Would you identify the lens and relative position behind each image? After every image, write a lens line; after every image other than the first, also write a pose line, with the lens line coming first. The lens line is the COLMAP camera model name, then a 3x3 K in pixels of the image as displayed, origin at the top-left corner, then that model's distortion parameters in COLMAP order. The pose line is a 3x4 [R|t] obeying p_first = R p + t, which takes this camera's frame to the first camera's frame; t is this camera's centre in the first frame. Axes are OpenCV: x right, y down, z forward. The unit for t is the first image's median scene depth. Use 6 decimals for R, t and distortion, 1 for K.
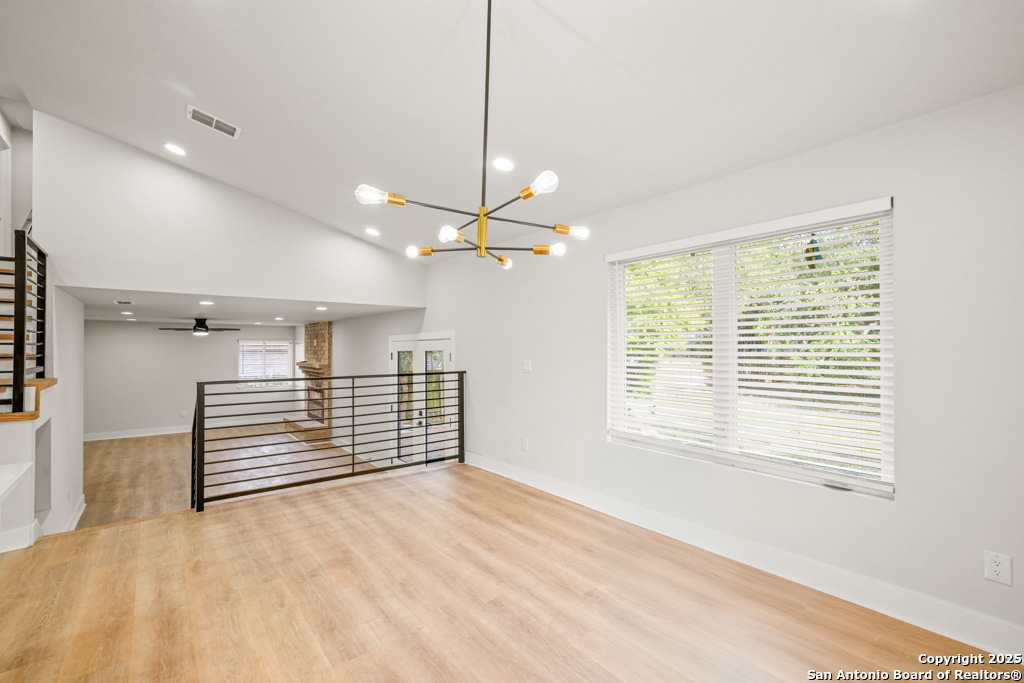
lens RADIAL K [[464.2, 0, 512.3], [0, 464.2, 344.2], [0, 0, 1]] dist [0.013974, 0.000731]
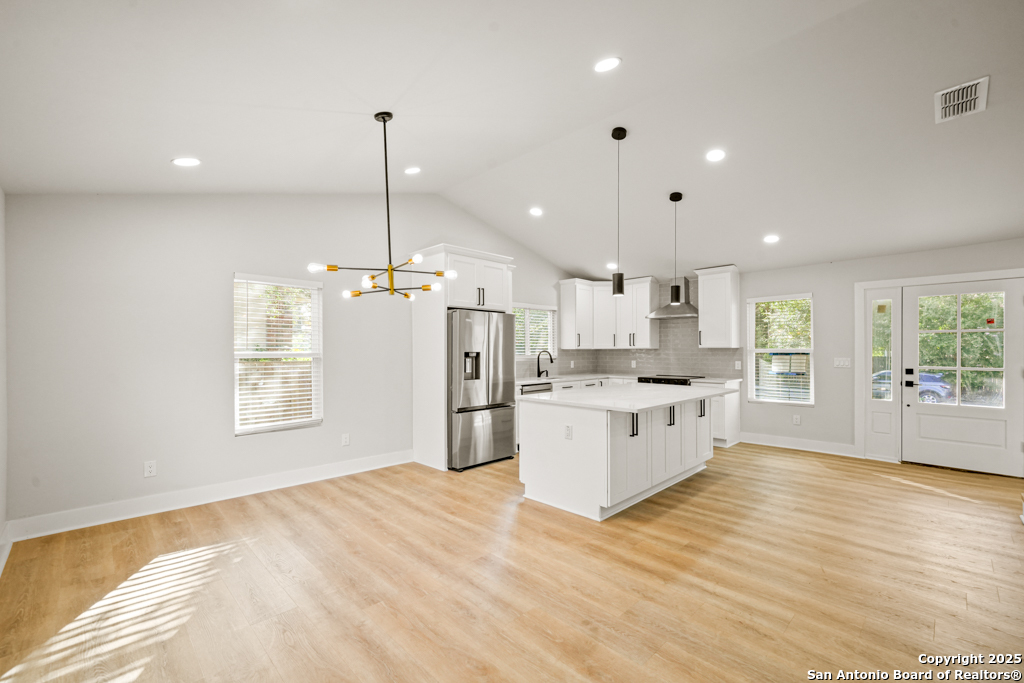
lens RADIAL K [[433.0, 0, 510.3], [0, 433.0, 347.5], [0, 0, 1]] dist [0.008890, -0.000118]
pose [[-0.992986, 0.008457, -0.117926, -0.145939], [0.009847, 0.999889, -0.011208, 0.008348], [0.117818, -0.012291, -0.992959, 1.258345]]
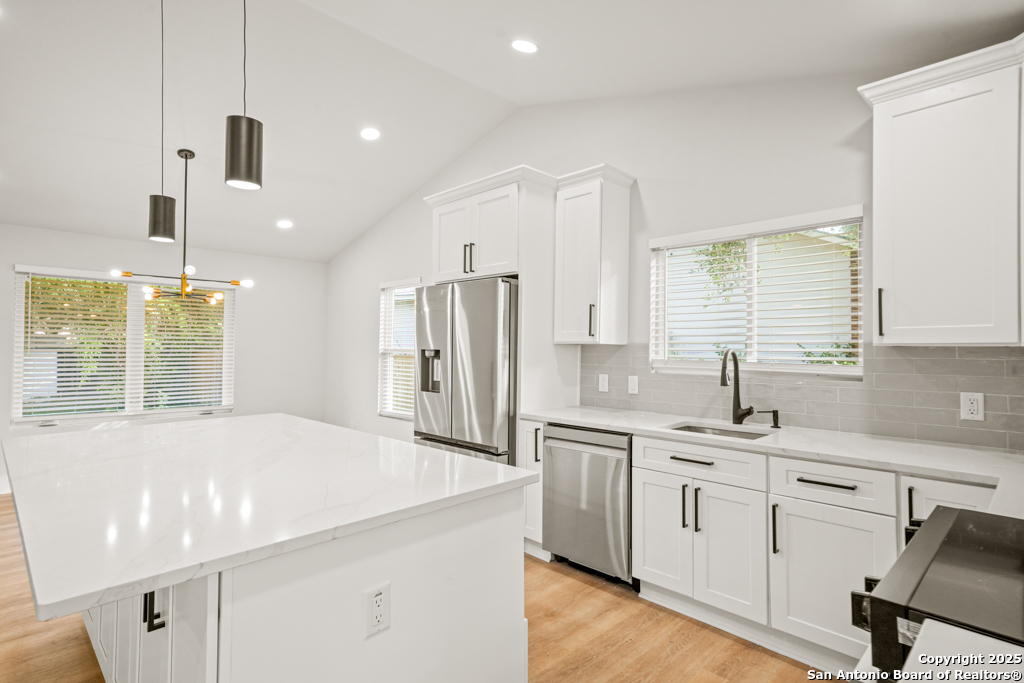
lens RADIAL K [[527.3, 0, 517.1], [0, 527.3, 335.3], [0, 0, 1]] dist [0.021582, 0.003494]
pose [[-0.122356, 0.025360, 0.992162, -1.200247], [-0.008386, 0.999611, -0.026584, 0.004582], [-0.992451, -0.011573, -0.122096, -0.058440]]
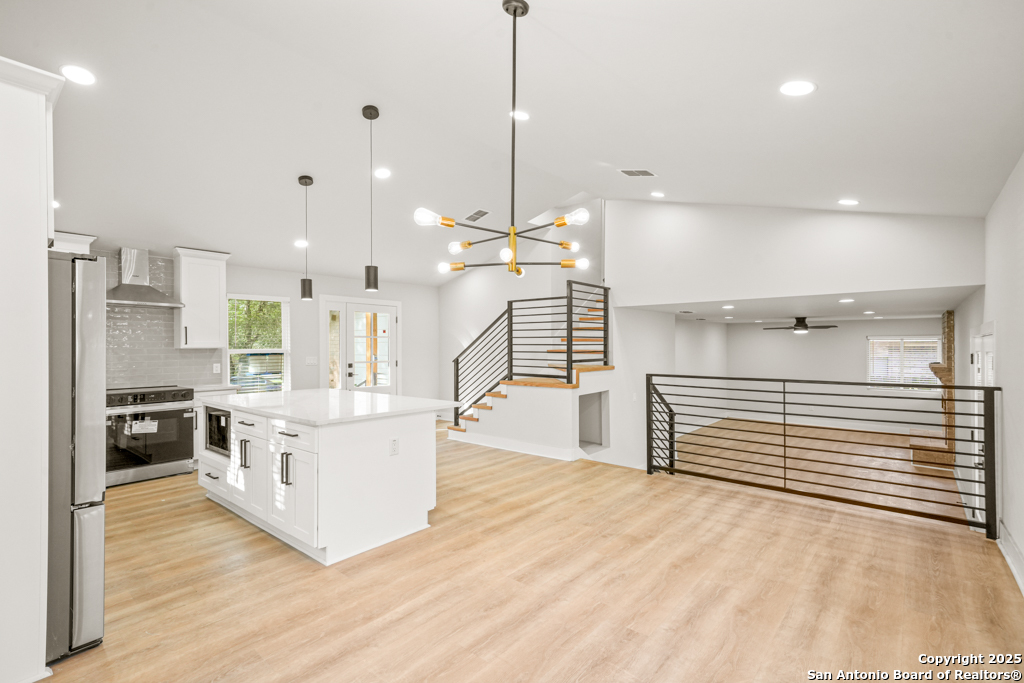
lens RADIAL K [[464.2, 0, 518.2], [0, 464.2, 344.0], [0, 0, 1]] dist [0.013974, 0.000731]
pose [[0.204286, -0.001504, -0.978910, 0.508956], [0.009822, 0.999952, 0.000514, -0.005225], [0.978862, -0.009720, 0.204291, 0.385216]]
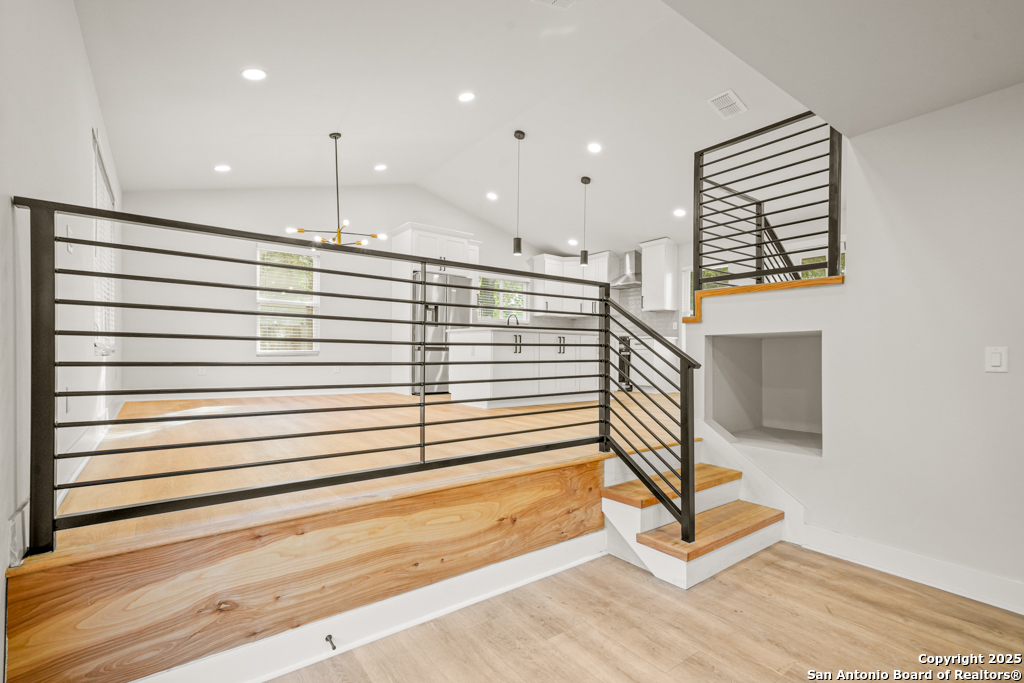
lens RADIAL K [[464.2, 0, 514.6], [0, 464.2, 356.3], [0, 0, 1]] dist [0.013974, 0.000731]
pose [[-0.999867, -0.002554, 0.016137, -0.532338], [-0.002559, 0.999997, -0.000253, 0.203173], [-0.016136, -0.000294, -0.999870, 1.762060]]
